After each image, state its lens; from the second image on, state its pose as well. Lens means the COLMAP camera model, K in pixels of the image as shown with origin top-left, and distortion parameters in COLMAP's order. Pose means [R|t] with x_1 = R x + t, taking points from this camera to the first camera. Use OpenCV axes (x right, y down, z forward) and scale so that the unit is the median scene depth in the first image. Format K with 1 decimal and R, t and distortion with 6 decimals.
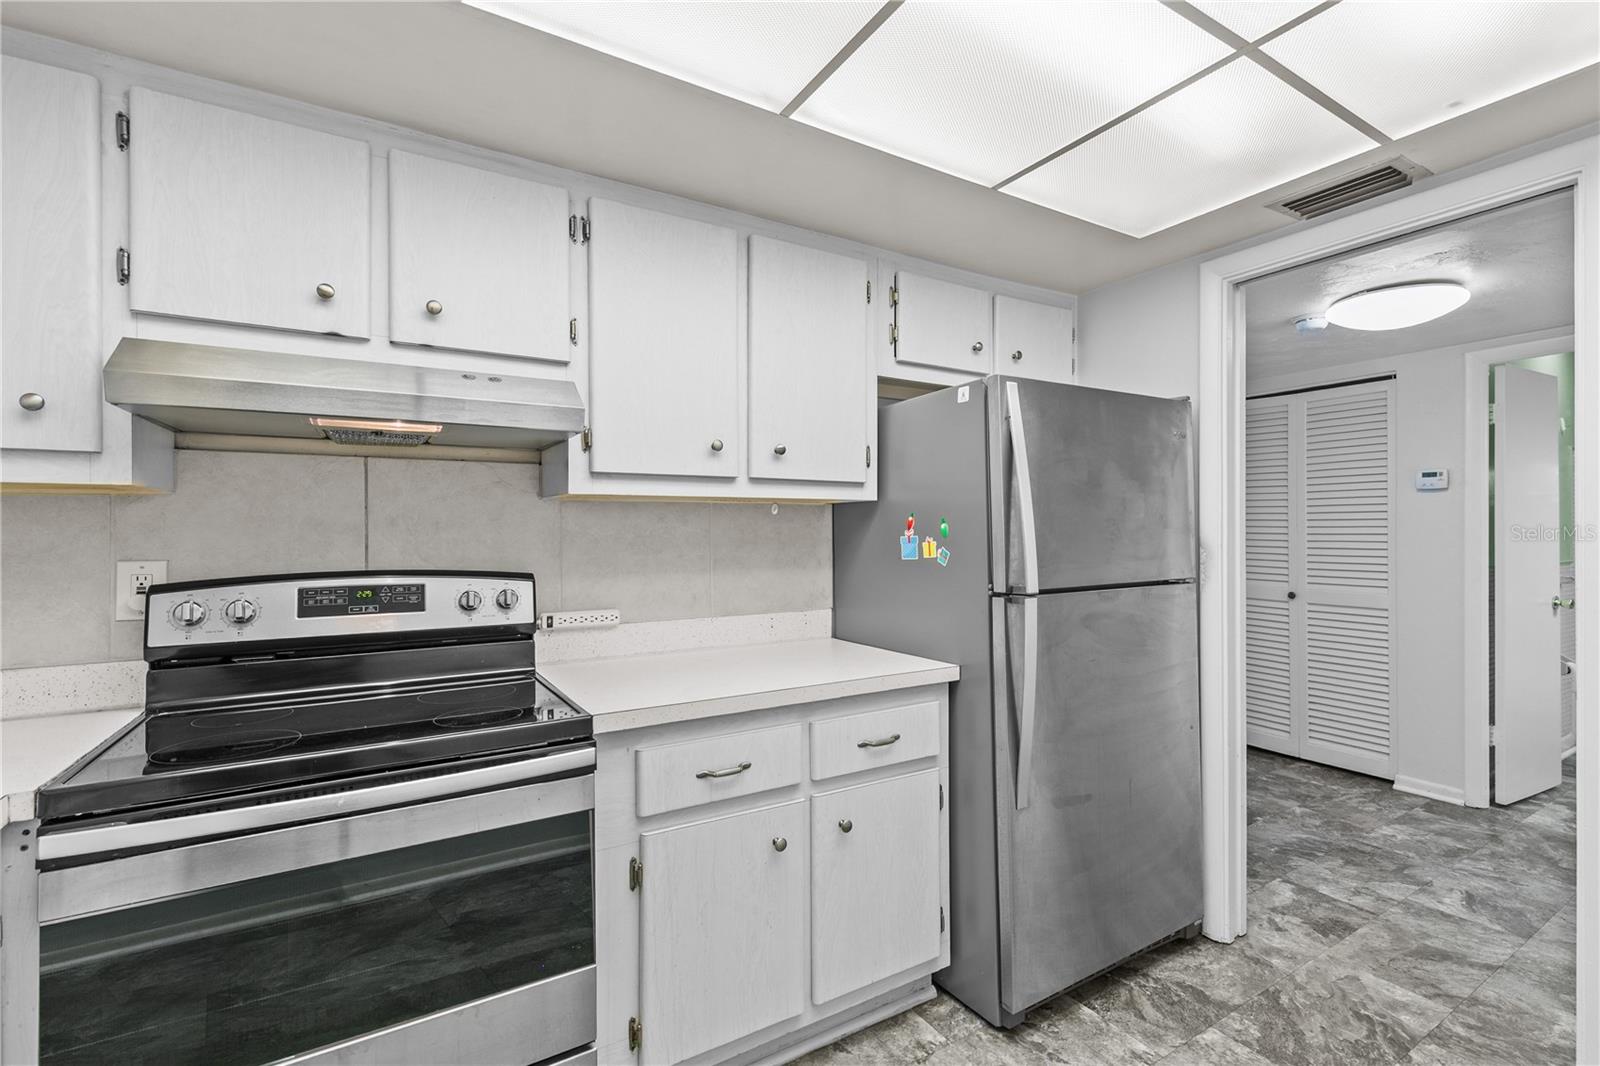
lens RADIAL K [[713.9, 0, 806.0], [0, 713.9, 530.8], [0, 0, 1]] dist [0.003788, -0.000053]
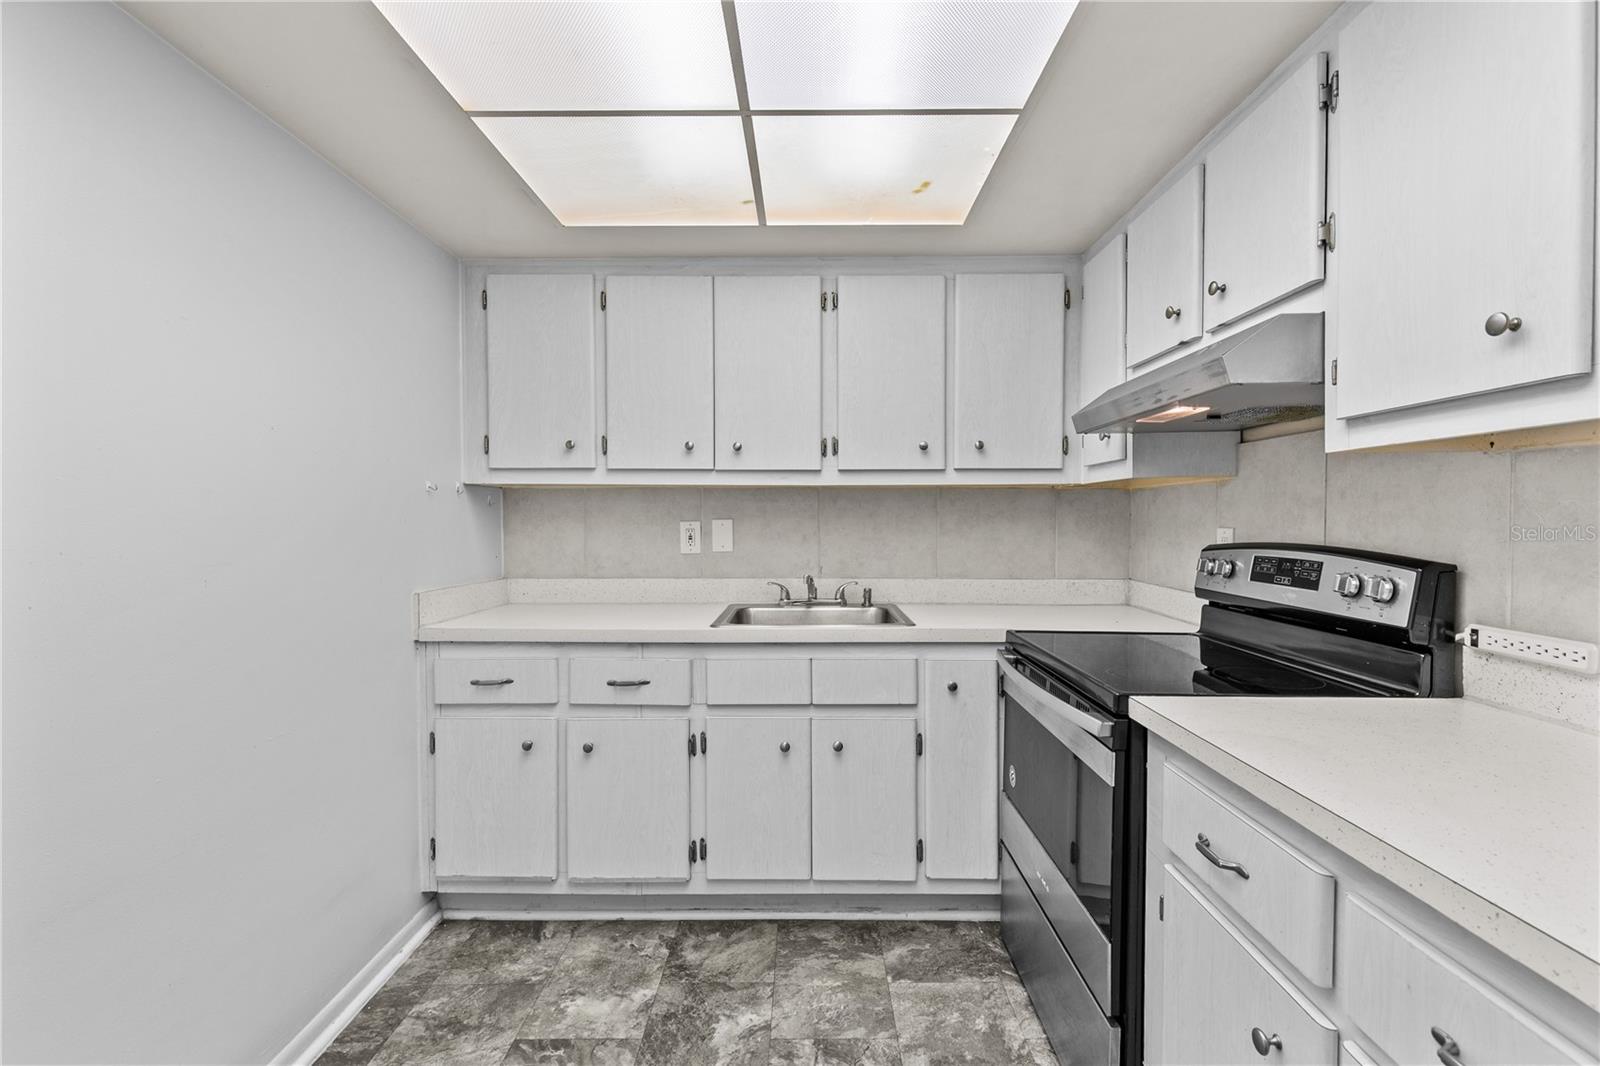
lens RADIAL K [[713.9, 0, 806.0], [0, 713.9, 530.8], [0, 0, 1]] dist [0.003788, -0.000053]
pose [[-0.527694, 0.022006, -0.849150, 0.530770], [0.005155, 0.999729, 0.022704, 0.009528], [0.849419, 0.007603, -0.527664, 0.820946]]
